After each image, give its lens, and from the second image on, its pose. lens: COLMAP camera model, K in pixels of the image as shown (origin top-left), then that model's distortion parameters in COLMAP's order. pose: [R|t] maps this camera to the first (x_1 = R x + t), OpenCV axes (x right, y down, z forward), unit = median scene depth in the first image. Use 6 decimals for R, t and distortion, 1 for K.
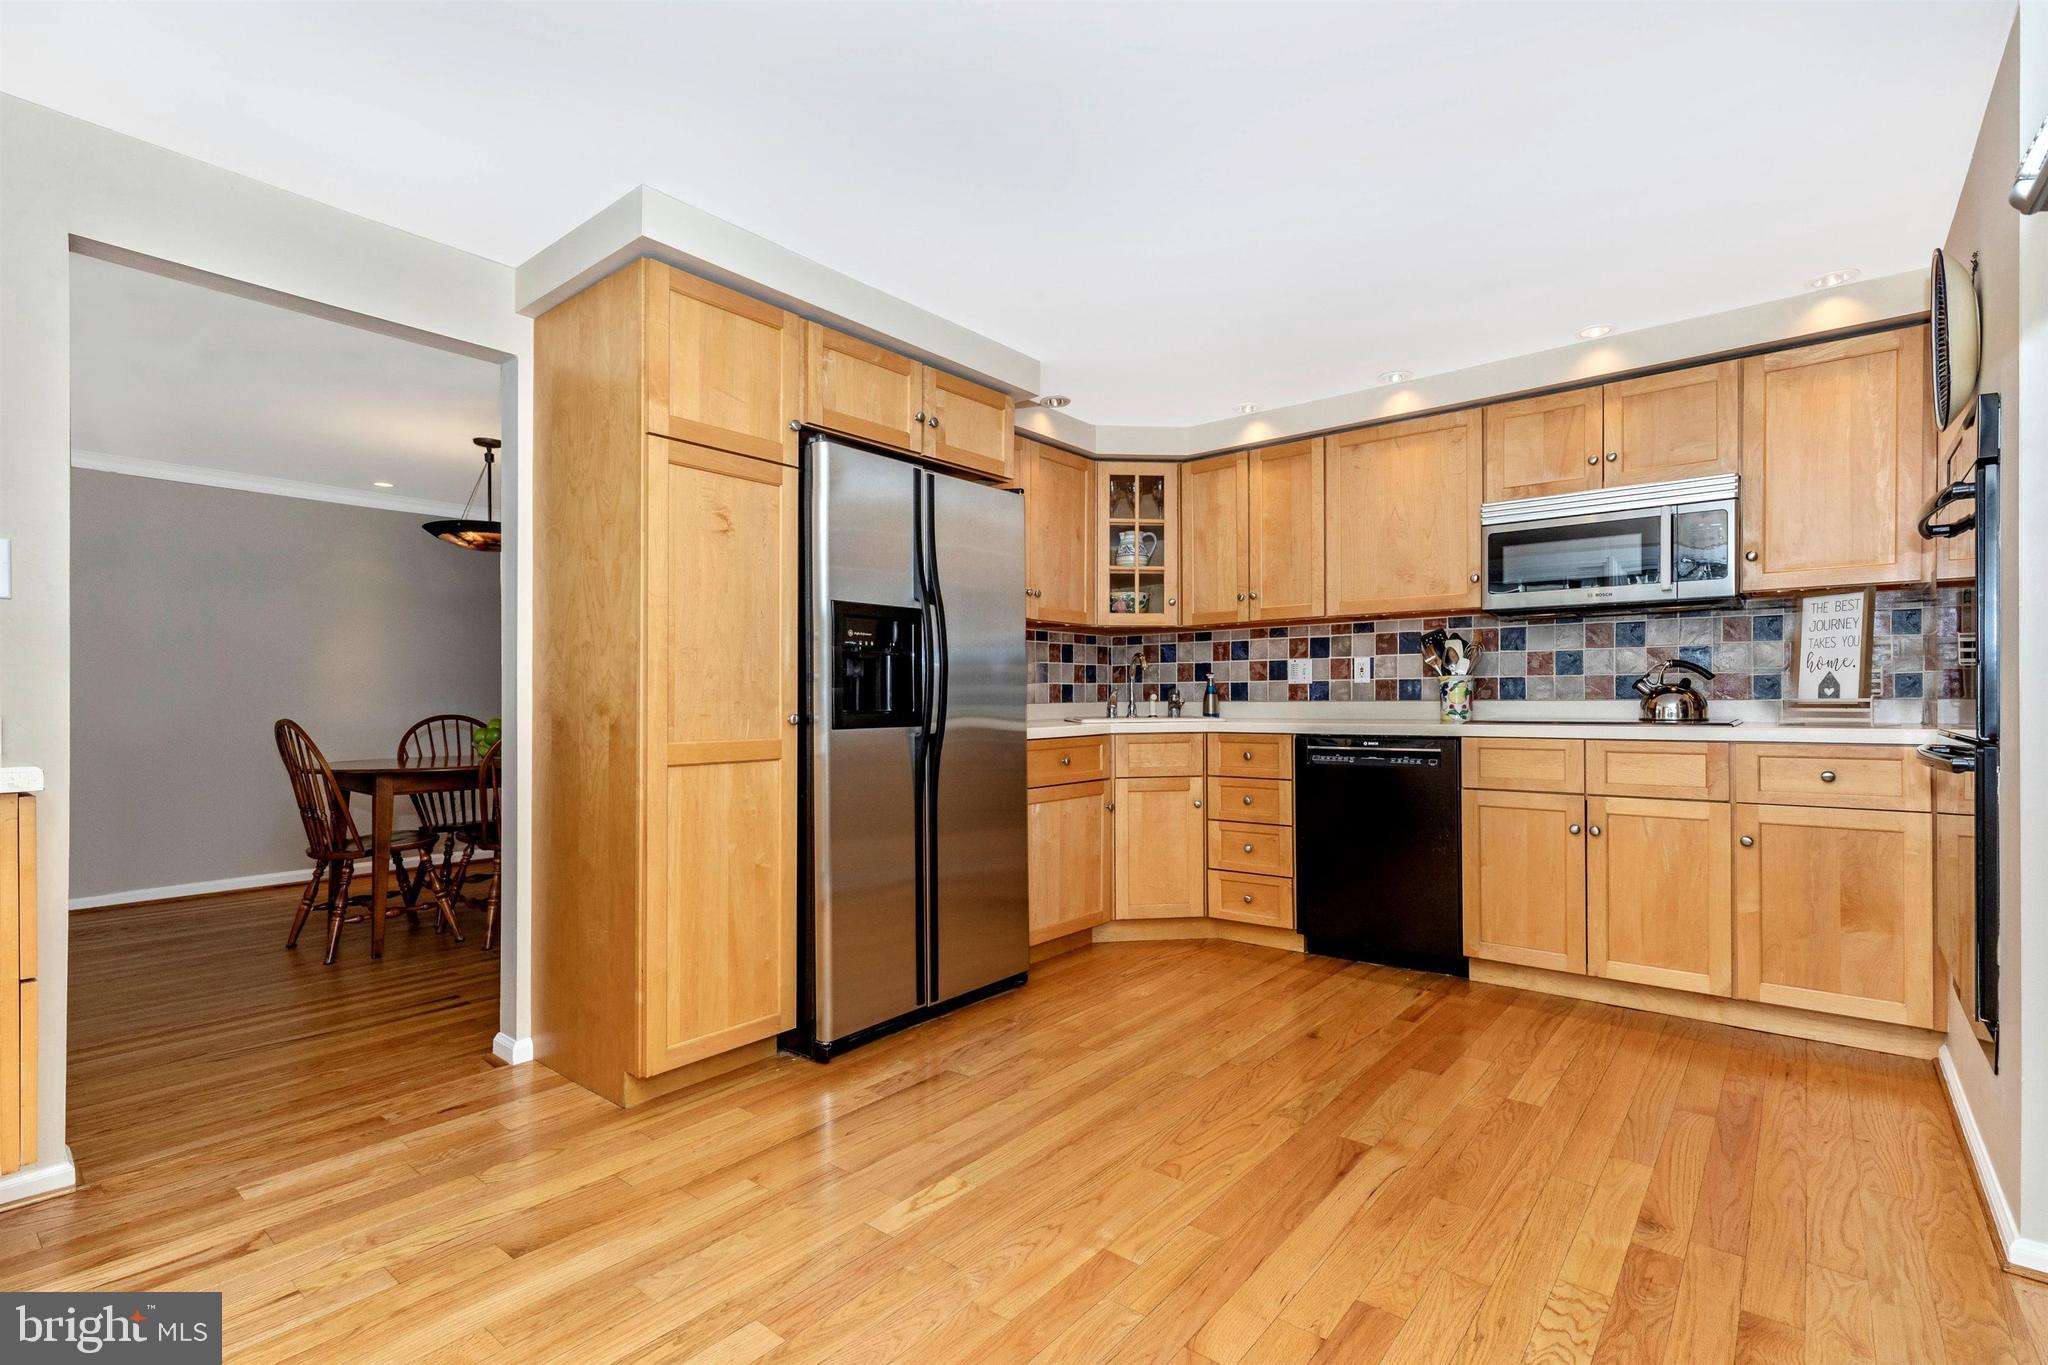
lens RADIAL K [[951.2, 0, 1052.7], [0, 951.2, 693.3], [0, 0, 1]] dist [0.002357, -0.000156]
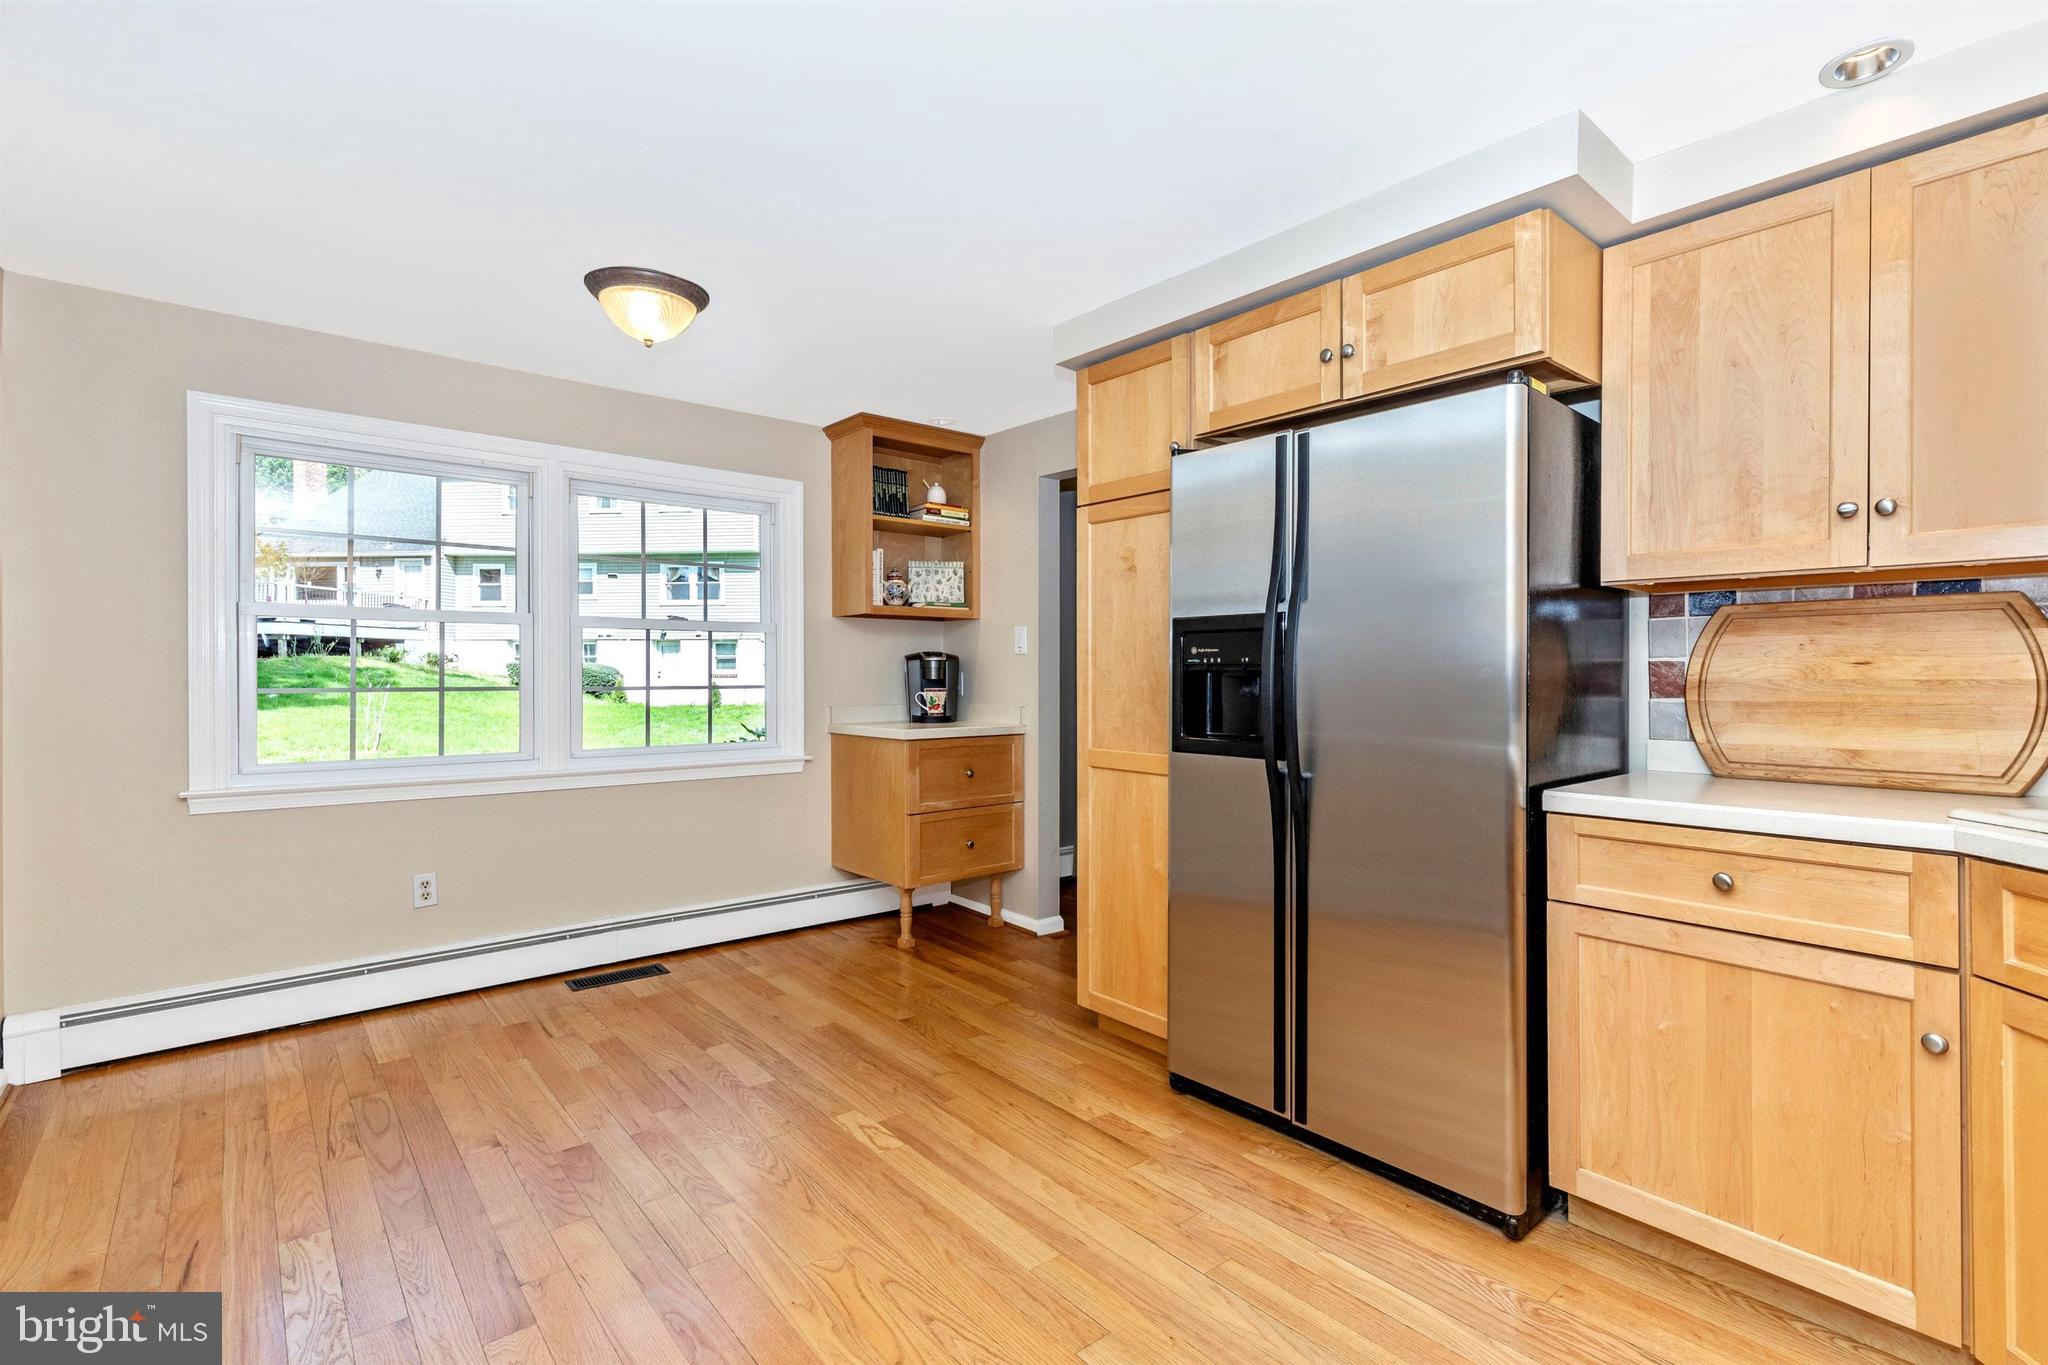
lens RADIAL K [[908.0, 0, 1024.0], [0, 908.0, 682.5], [0, 0, 1]] dist [0.000580, 0.000005]
pose [[-0.188616, 0.008099, -0.982018, 0.676438], [-0.002677, 0.999958, 0.008761, -0.038475], [0.982047, 0.004281, -0.188586, 0.982332]]
